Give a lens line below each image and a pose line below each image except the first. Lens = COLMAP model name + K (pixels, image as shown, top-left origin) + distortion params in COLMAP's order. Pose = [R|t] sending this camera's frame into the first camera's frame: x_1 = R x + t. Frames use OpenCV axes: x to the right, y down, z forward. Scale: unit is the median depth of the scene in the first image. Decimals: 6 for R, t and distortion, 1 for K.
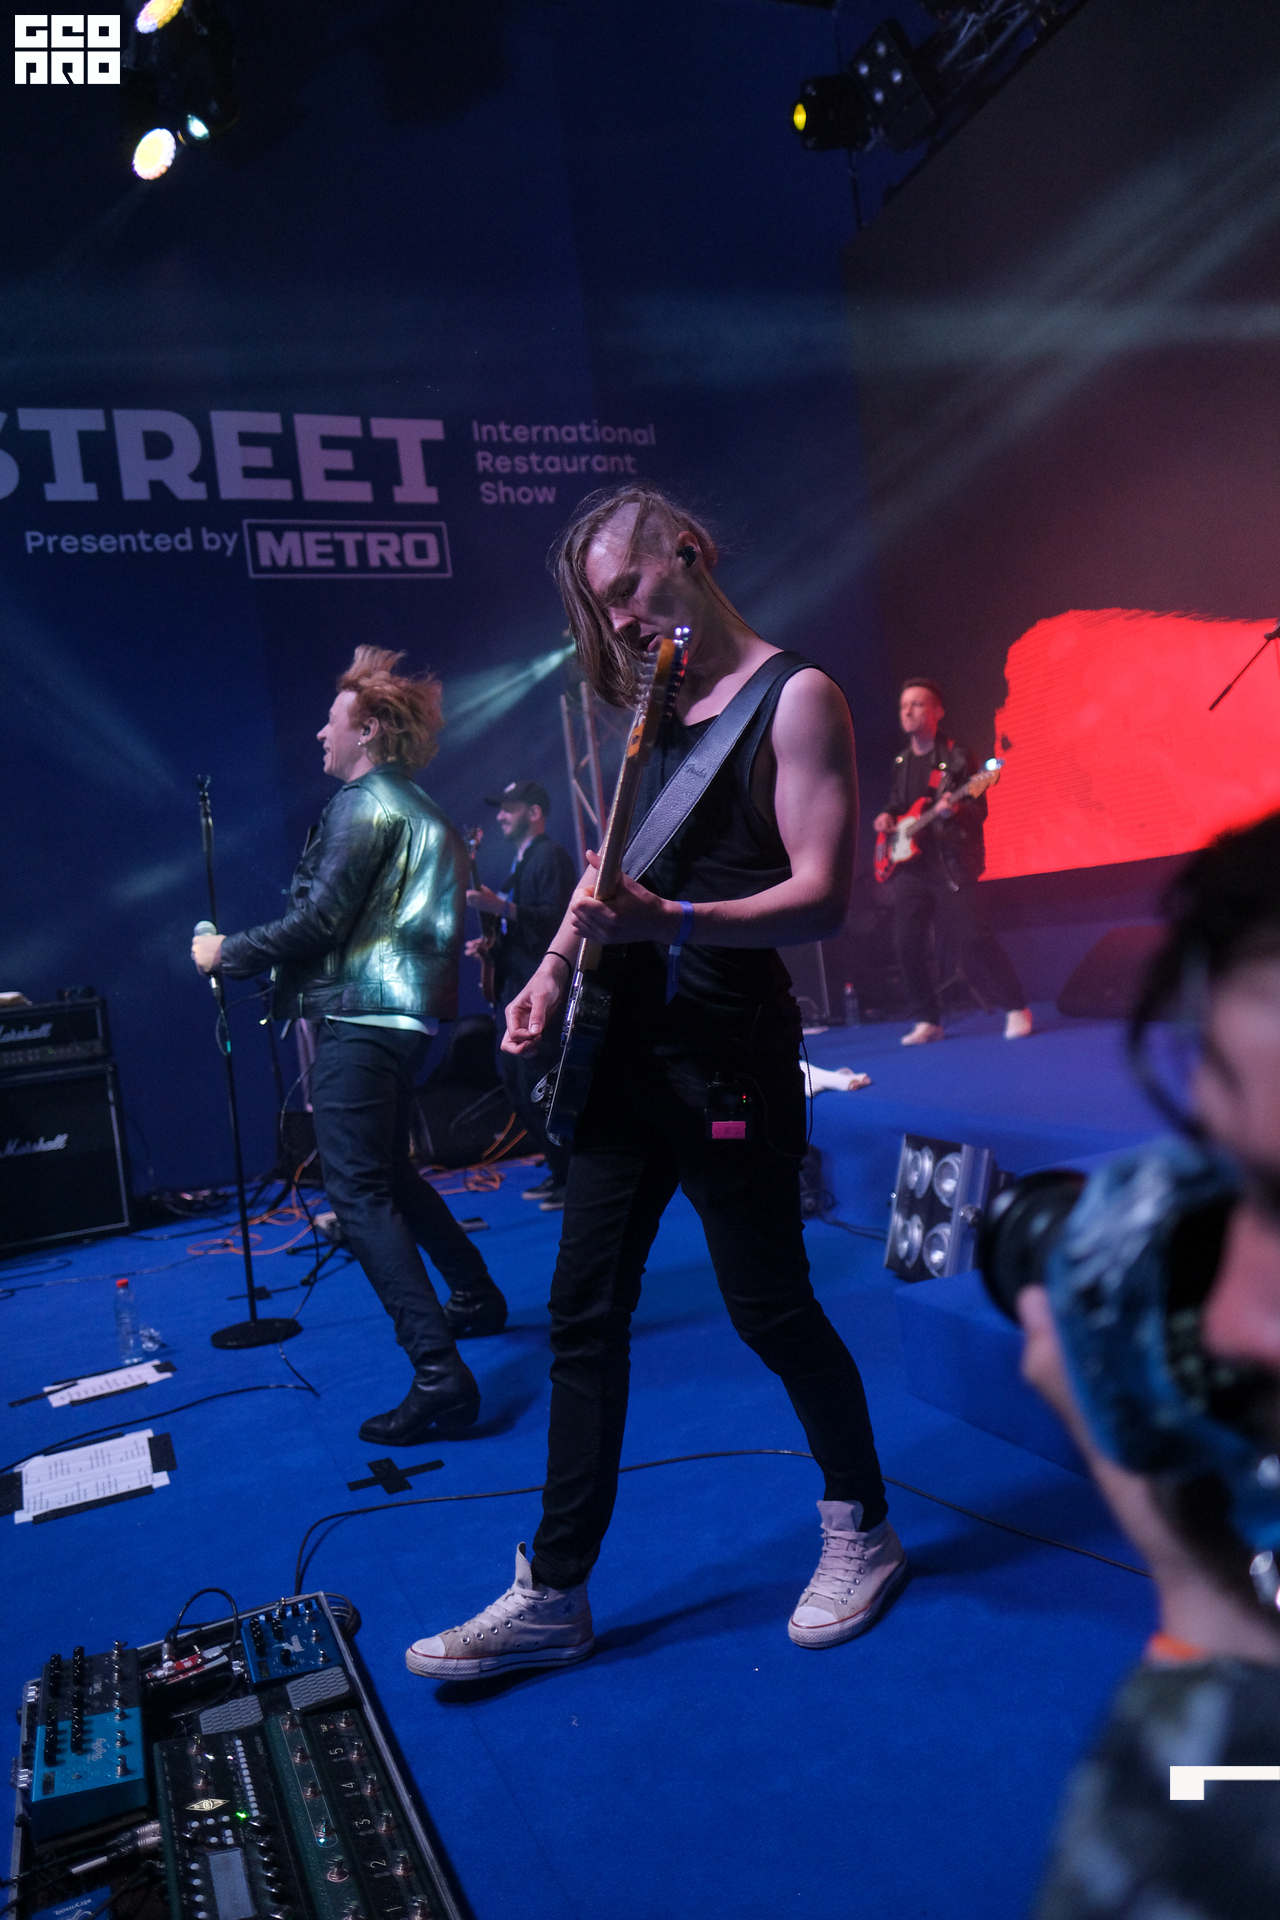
lens RADIAL K [[1351.0, 0, 637.1], [0, 1351.0, 944.5], [0, 0, 1]] dist [0.000701, -0.006793]
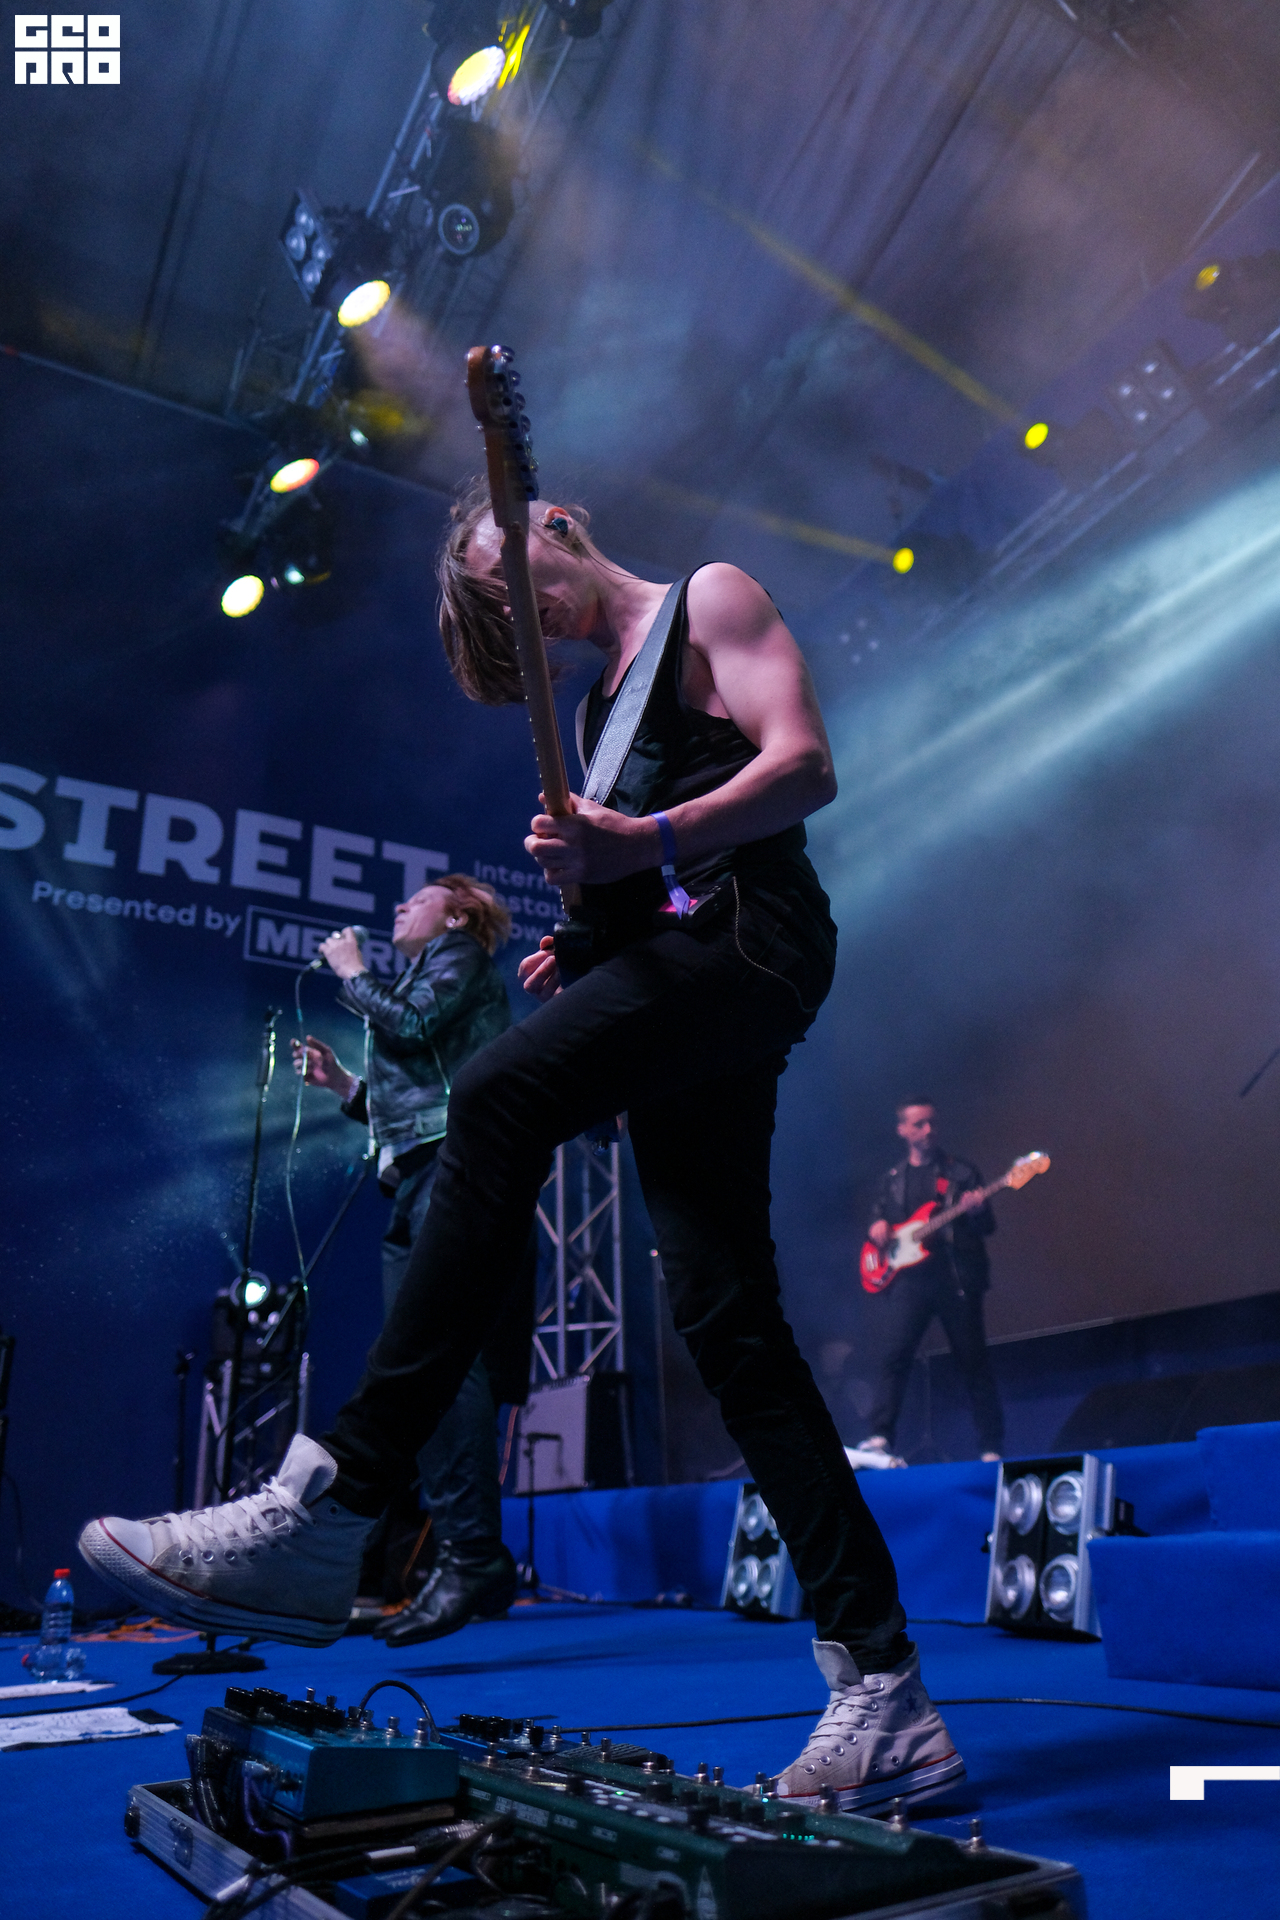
lens RADIAL K [[1351.0, 0, 637.1], [0, 1351.0, 944.5], [0, 0, 1]] dist [0.000701, -0.006793]
pose [[0.989020, 0.123678, 0.080887, -0.079506], [-0.079955, 0.908145, -0.410951, 0.110688], [-0.124283, 0.399971, 0.908062, 0.042350]]
